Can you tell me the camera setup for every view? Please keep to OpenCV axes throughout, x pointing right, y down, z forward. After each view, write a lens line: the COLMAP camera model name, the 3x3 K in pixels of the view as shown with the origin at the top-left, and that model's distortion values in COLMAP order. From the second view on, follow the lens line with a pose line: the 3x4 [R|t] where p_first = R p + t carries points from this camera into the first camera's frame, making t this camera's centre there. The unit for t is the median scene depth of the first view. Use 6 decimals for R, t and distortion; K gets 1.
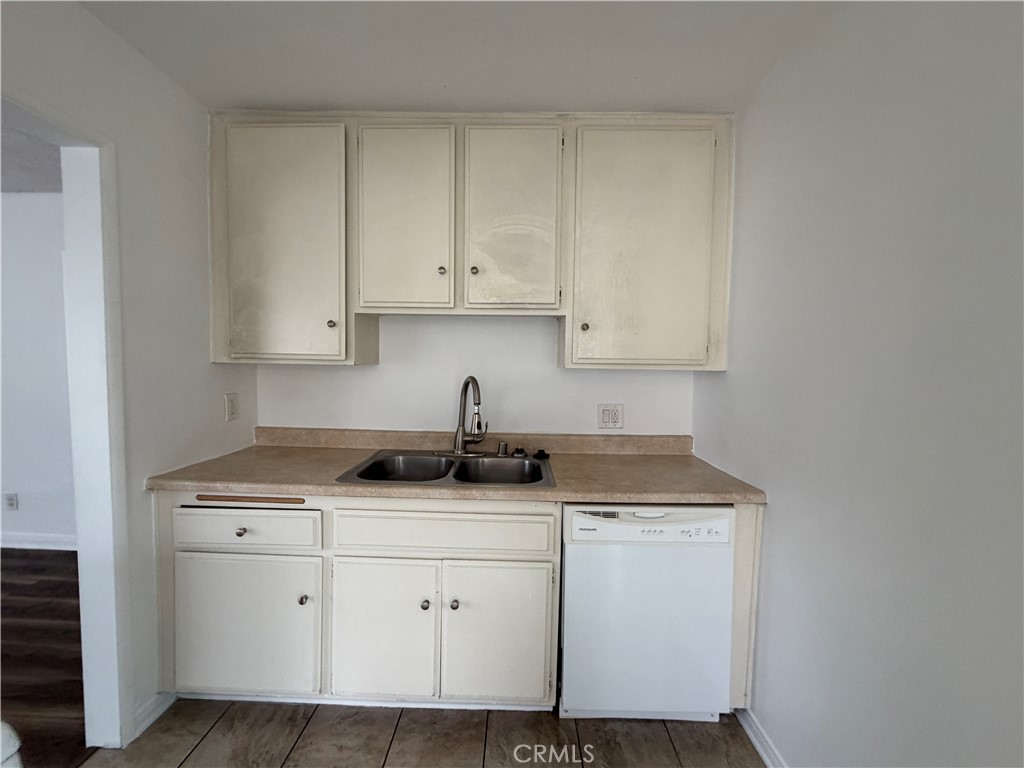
lens RADIAL K [[405.5, 0, 510.7], [0, 405.5, 384.1], [0, 0, 1]] dist [-0.001257, 0.000425]
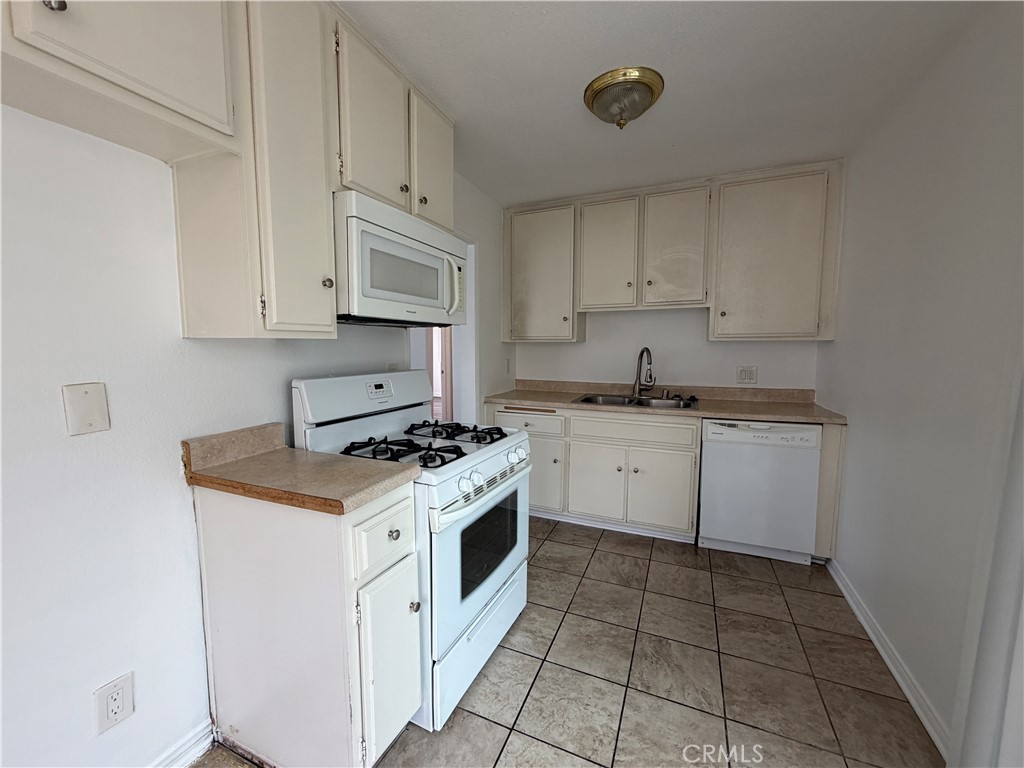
lens RADIAL K [[405.5, 0, 510.7], [0, 405.5, 384.1], [0, 0, 1]] dist [-0.001257, 0.000425]
pose [[0.924899, 0.018348, -0.379770, 0.023847], [-0.004685, 0.999309, 0.036869, 0.075799], [0.380184, -0.032321, 0.924346, -0.770475]]
